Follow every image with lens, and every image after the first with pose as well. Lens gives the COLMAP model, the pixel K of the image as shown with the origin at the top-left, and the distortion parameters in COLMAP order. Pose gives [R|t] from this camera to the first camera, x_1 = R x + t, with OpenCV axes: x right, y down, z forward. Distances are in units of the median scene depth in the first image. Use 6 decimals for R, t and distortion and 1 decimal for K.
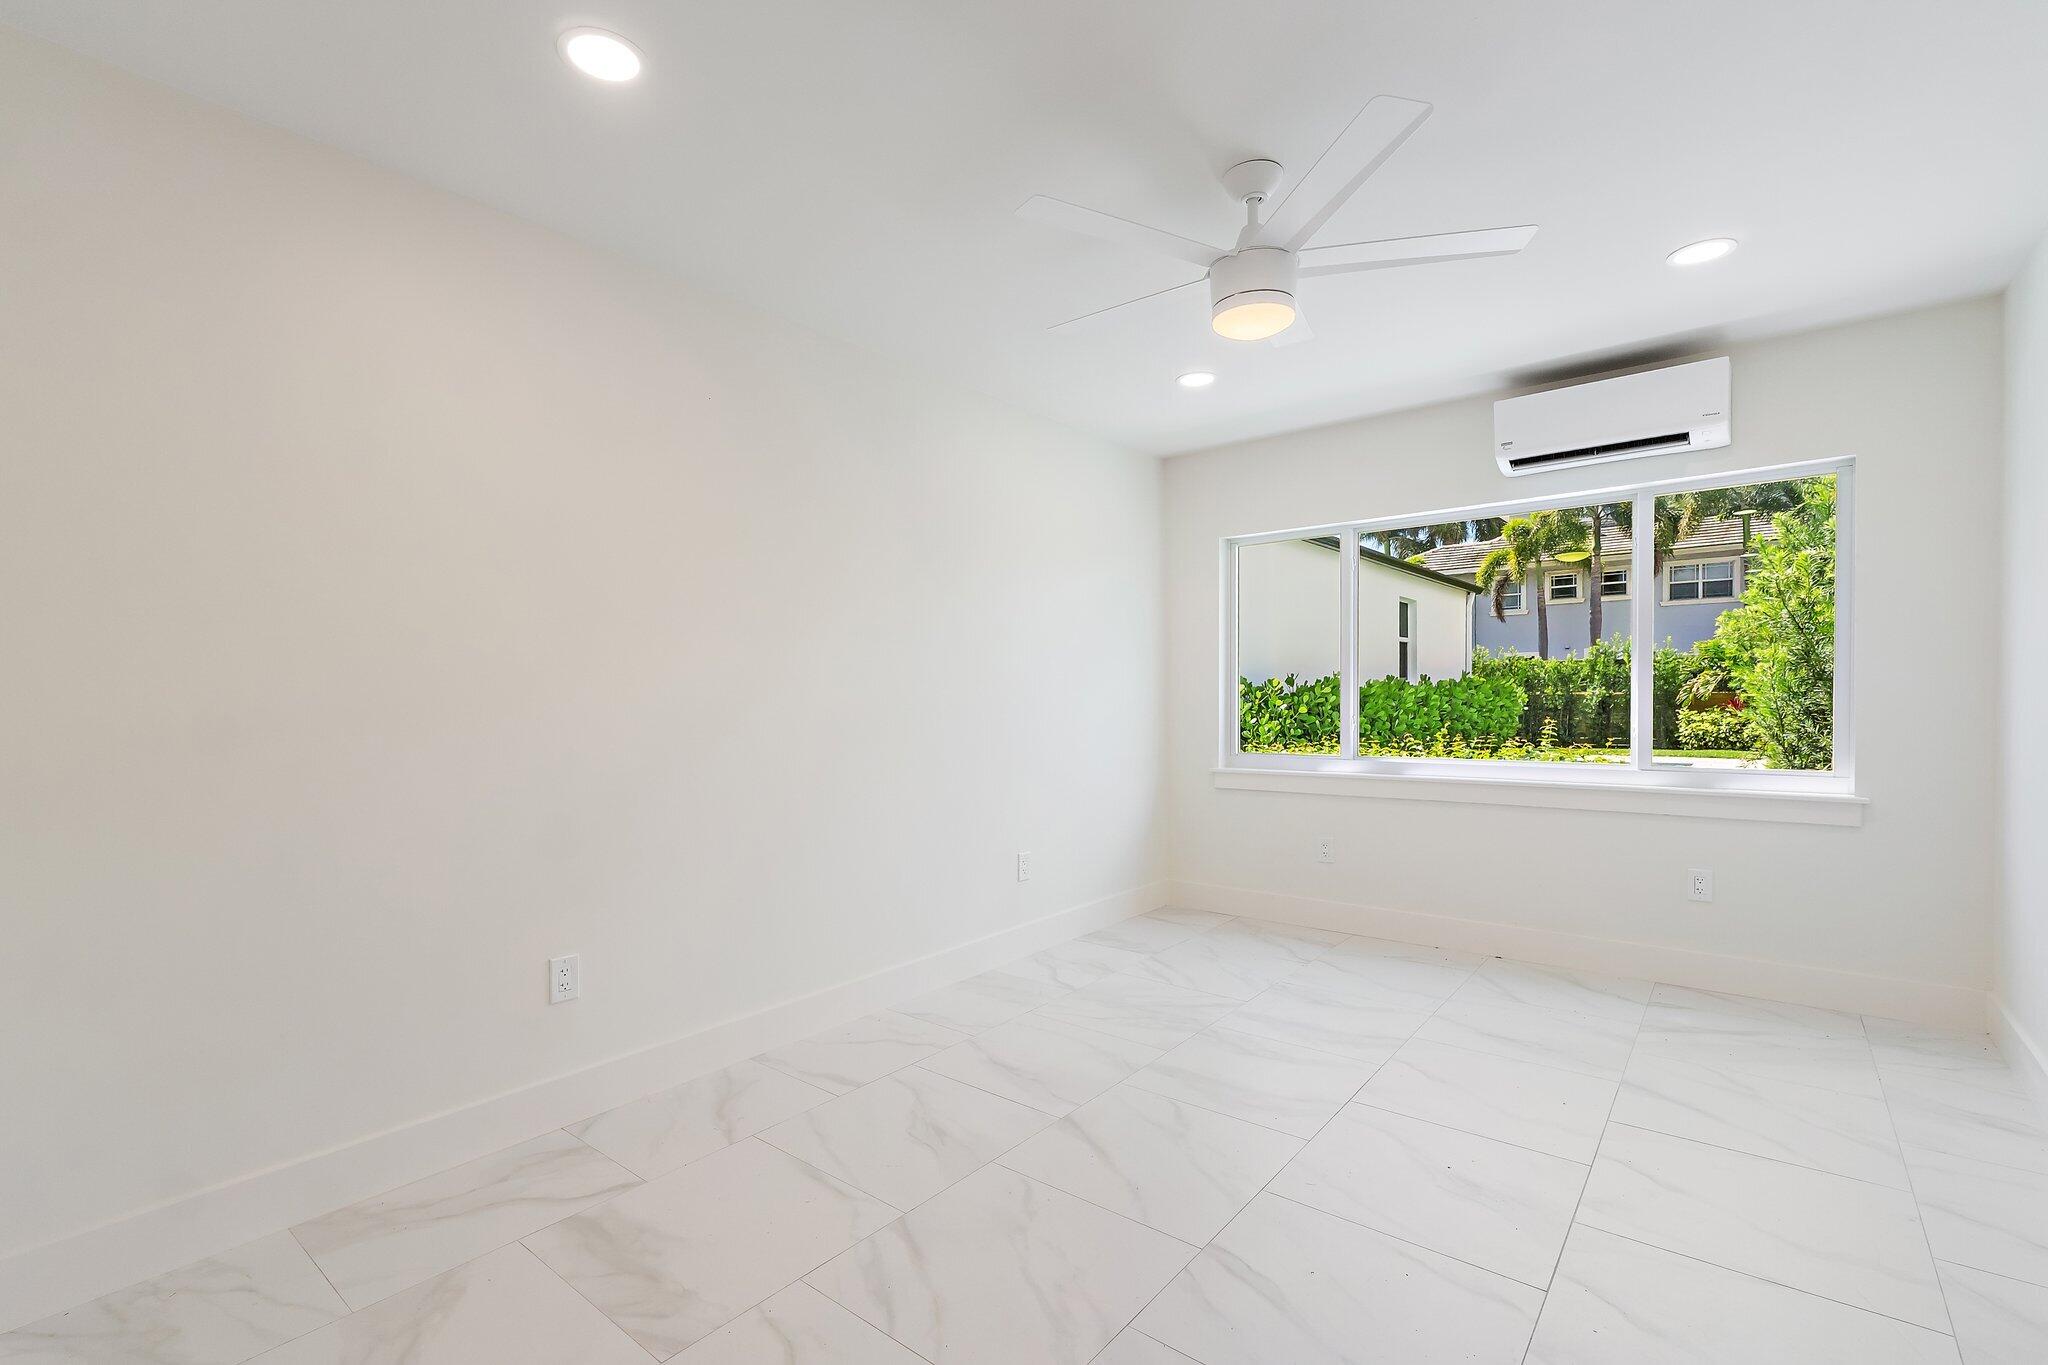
lens RADIAL K [[880.8, 0, 1046.8], [0, 880.8, 683.8], [0, 0, 1]] dist [0.006566, 0.000319]
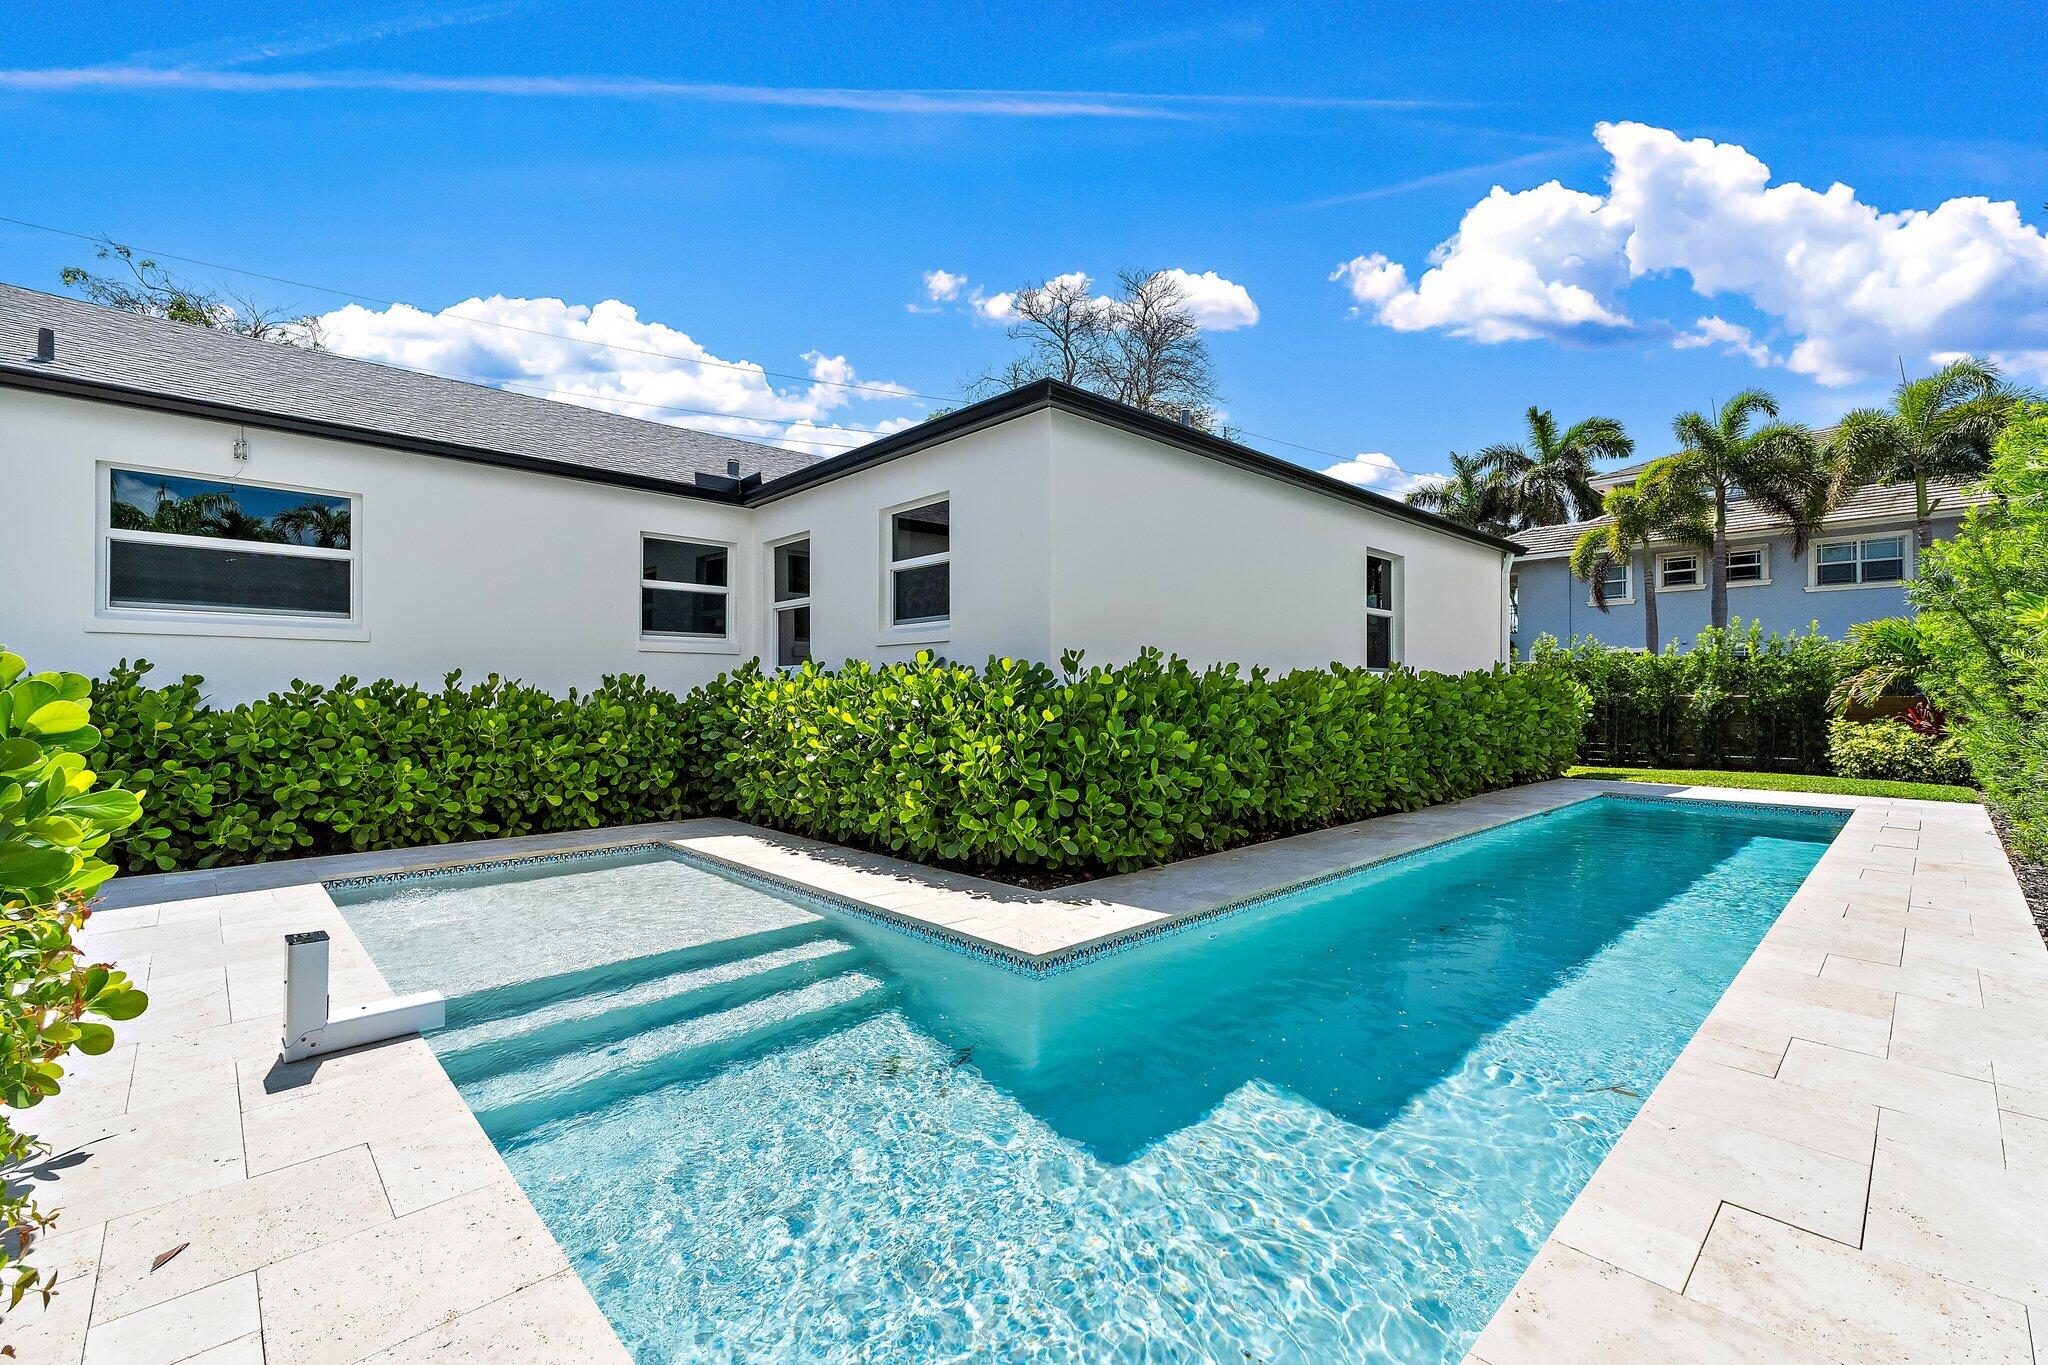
lens RADIAL K [[859.1, 0, 1021.7], [0, 859.1, 659.2], [0, 0, 1]] dist [0.000269, 0.000196]
pose [[0.990842, 0.006263, -0.134884, 0.080963], [-0.009640, 0.999656, -0.024402, 0.001868], [0.134685, 0.025479, 0.990561, 0.111813]]
